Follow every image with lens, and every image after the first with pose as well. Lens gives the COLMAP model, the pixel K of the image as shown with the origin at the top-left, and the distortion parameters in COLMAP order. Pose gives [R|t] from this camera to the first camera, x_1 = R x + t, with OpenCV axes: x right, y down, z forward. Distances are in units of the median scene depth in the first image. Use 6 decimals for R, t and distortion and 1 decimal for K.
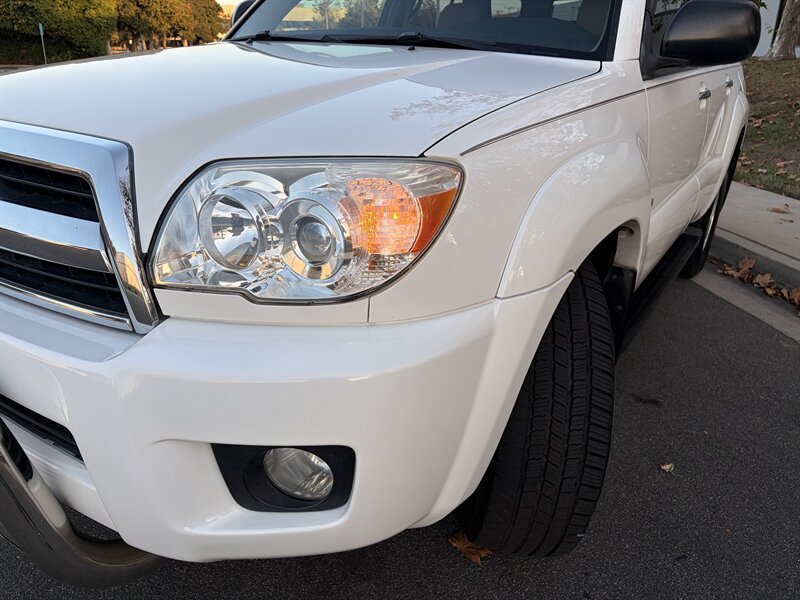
lens RADIAL K [[605.3, 0, 393.0], [0, 605.3, 304.8], [0, 0, 1]] dist [0.045161, -0.045353]
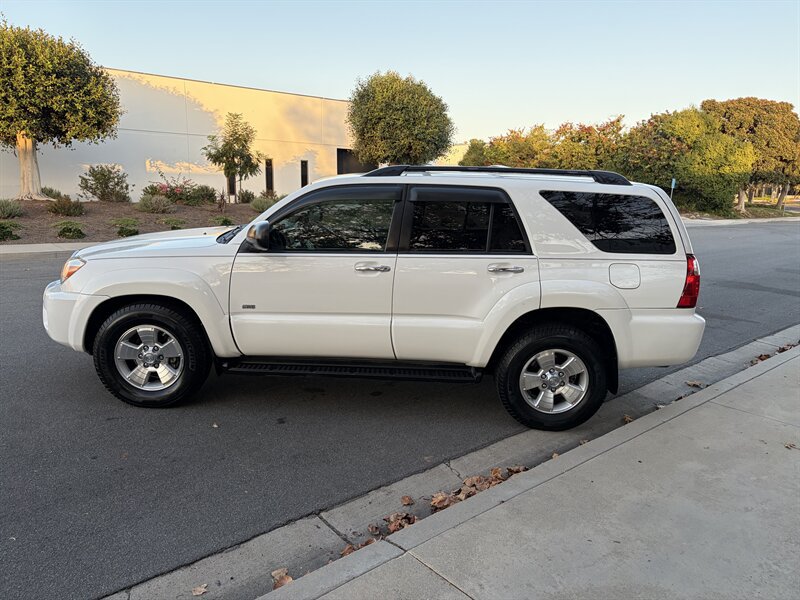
lens RADIAL K [[605.3, 0, 396.6], [0, 605.3, 299.8], [0, 0, 1]] dist [0.045161, -0.045353]
pose [[0.535104, 0.156625, -0.830140, 2.810347], [-0.338049, 0.940257, -0.040503, -0.313771], [0.774201, 0.302301, 0.556082, 0.217578]]
